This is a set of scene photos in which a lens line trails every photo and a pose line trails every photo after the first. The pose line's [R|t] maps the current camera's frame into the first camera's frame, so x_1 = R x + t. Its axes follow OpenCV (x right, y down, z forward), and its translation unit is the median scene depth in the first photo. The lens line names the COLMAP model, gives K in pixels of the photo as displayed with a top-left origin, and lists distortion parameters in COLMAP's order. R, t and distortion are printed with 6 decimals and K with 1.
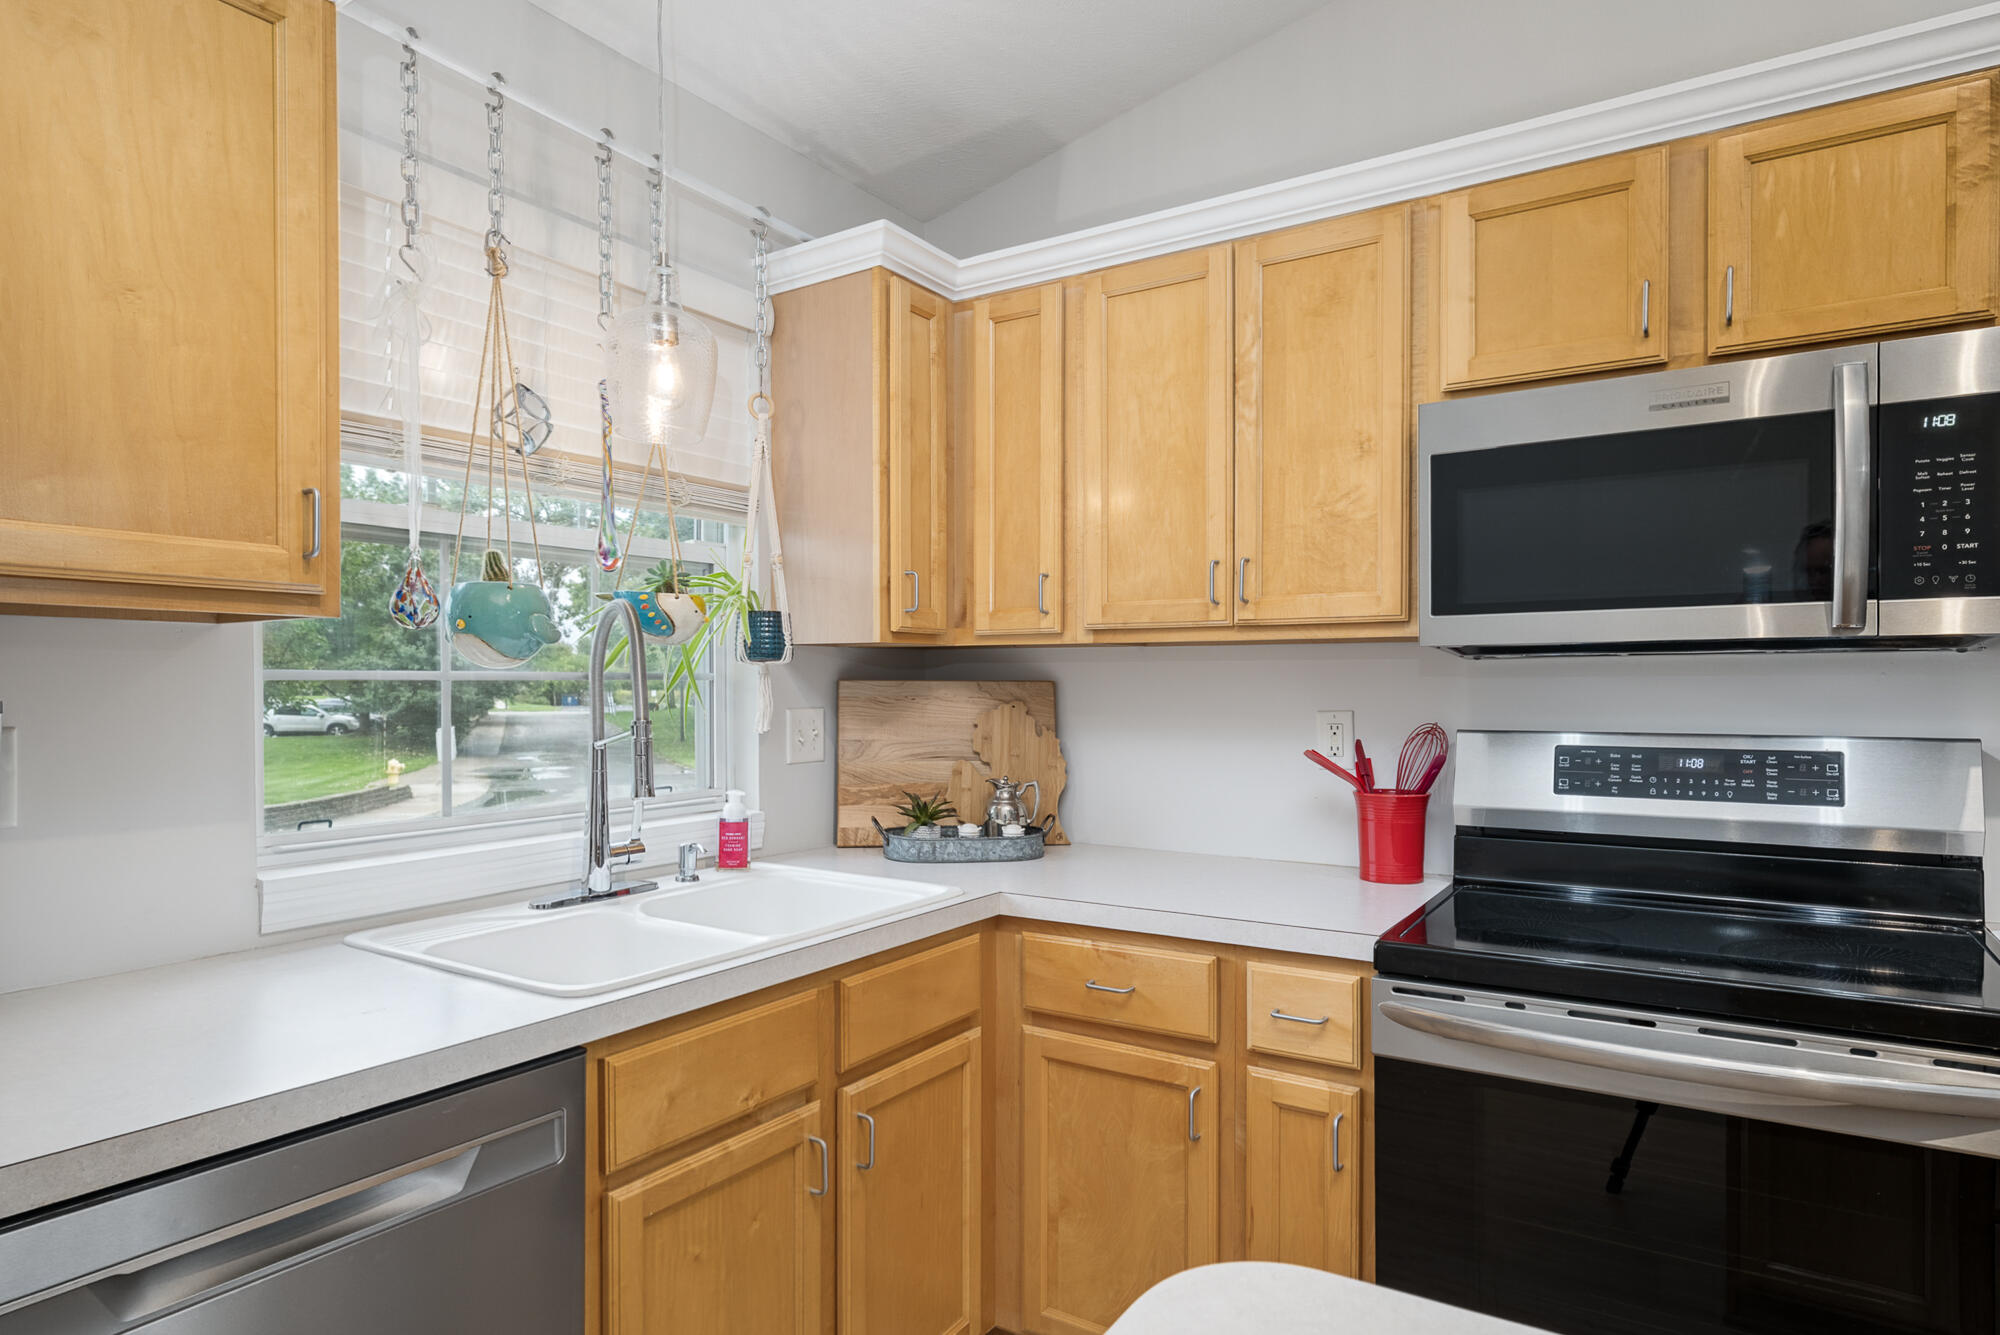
lens RADIAL K [[1149.8, 0, 1033.2], [0, 1149.8, 686.5], [0, 0, 1]] dist [0.004144, 0.002140]
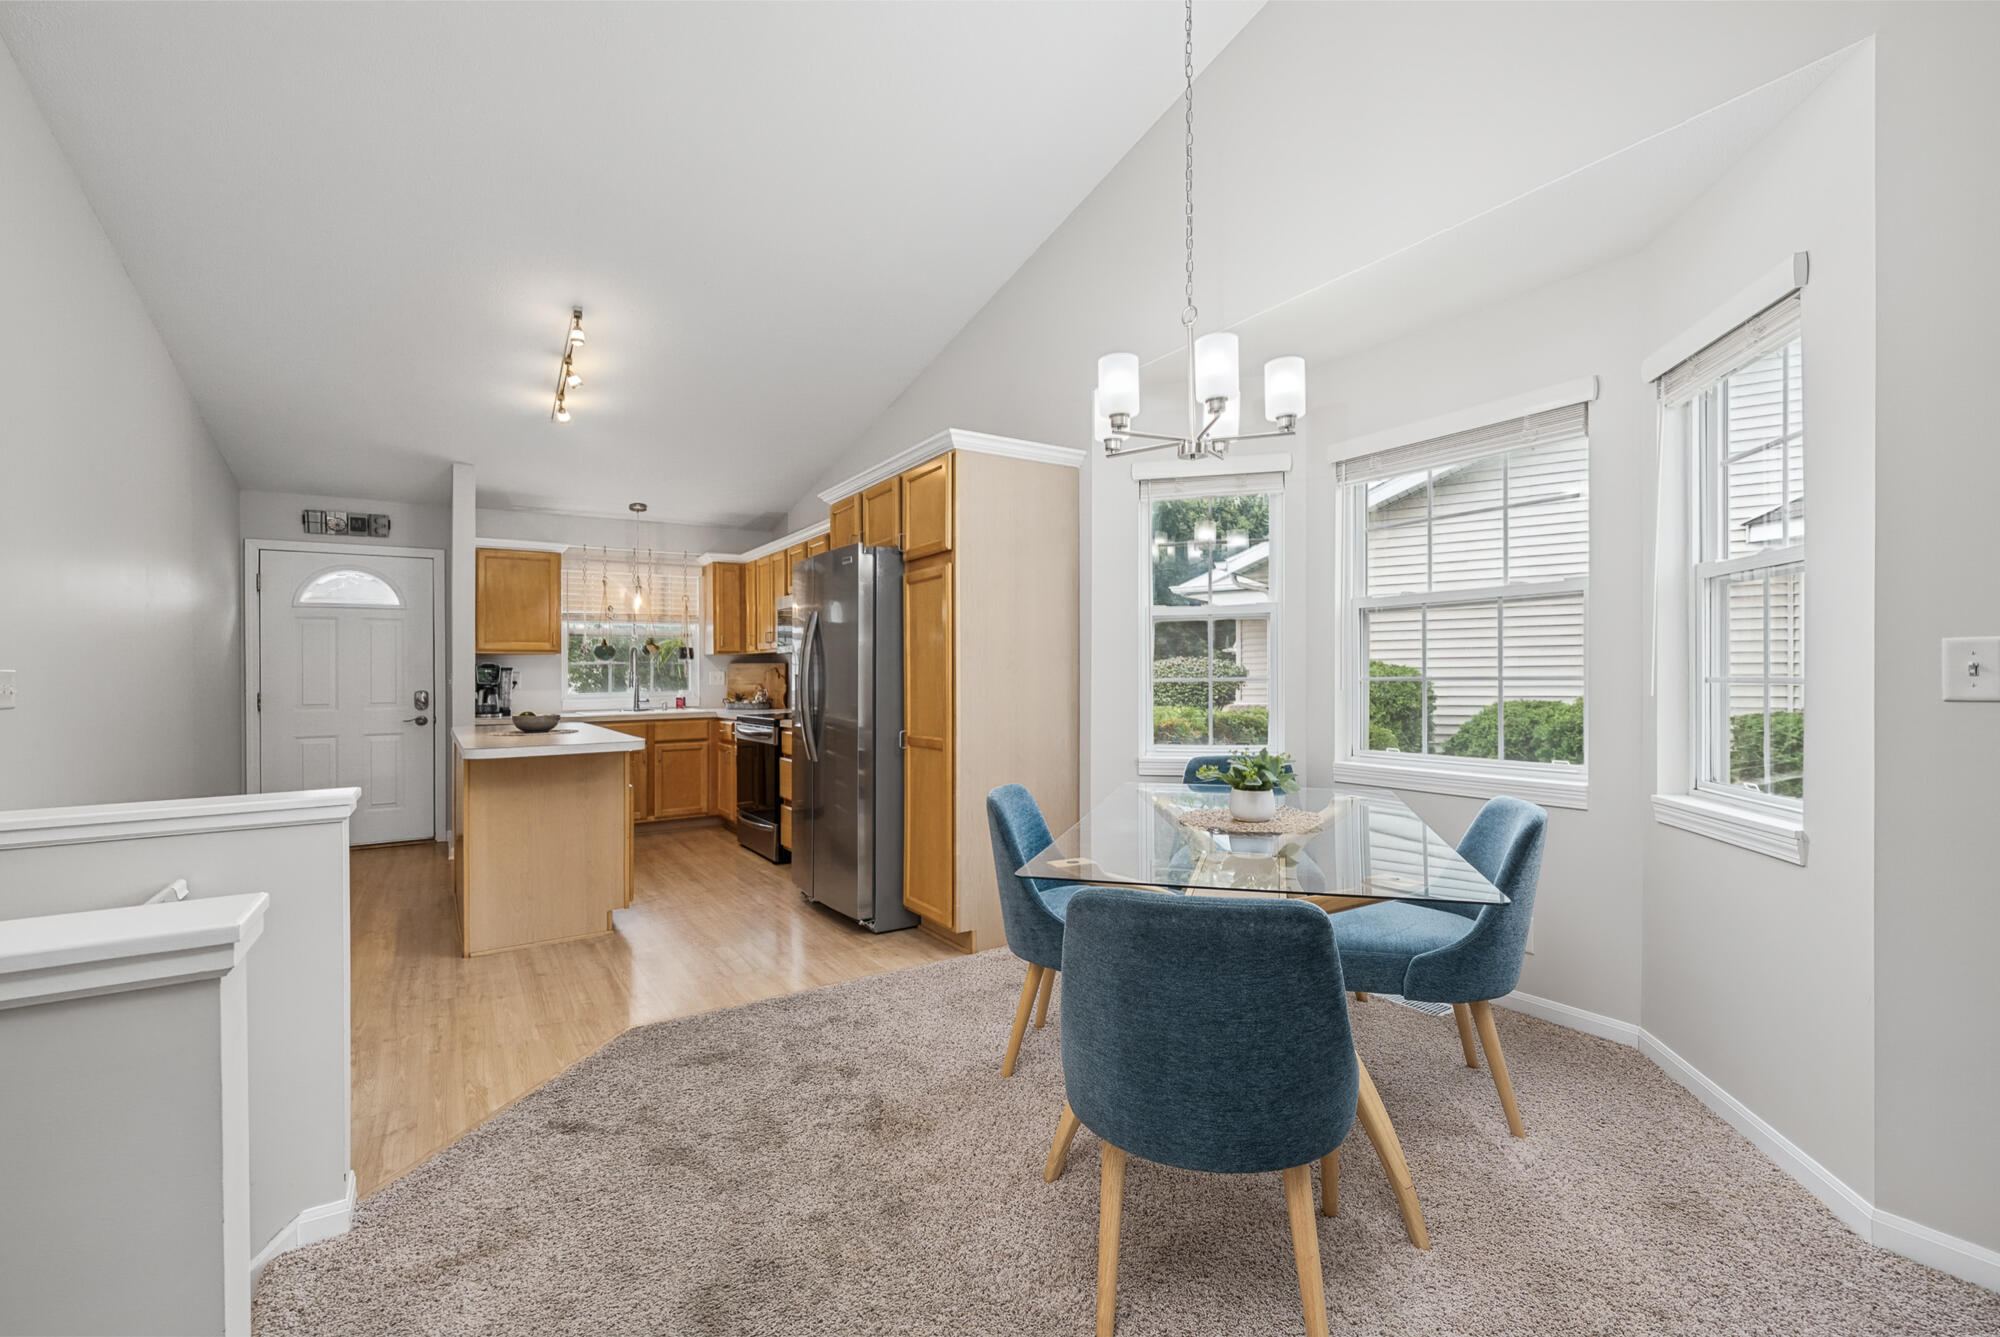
lens RADIAL K [[871.8, 0, 1121.8], [0, 871.8, 663.1], [0, 0, 1]] dist [-0.000218, -0.000153]
pose [[0.942794, -0.016099, -0.332987, 2.431842], [0.013571, 0.999859, -0.009917, 0.047797], [0.333100, 0.004831, 0.942879, -1.533269]]
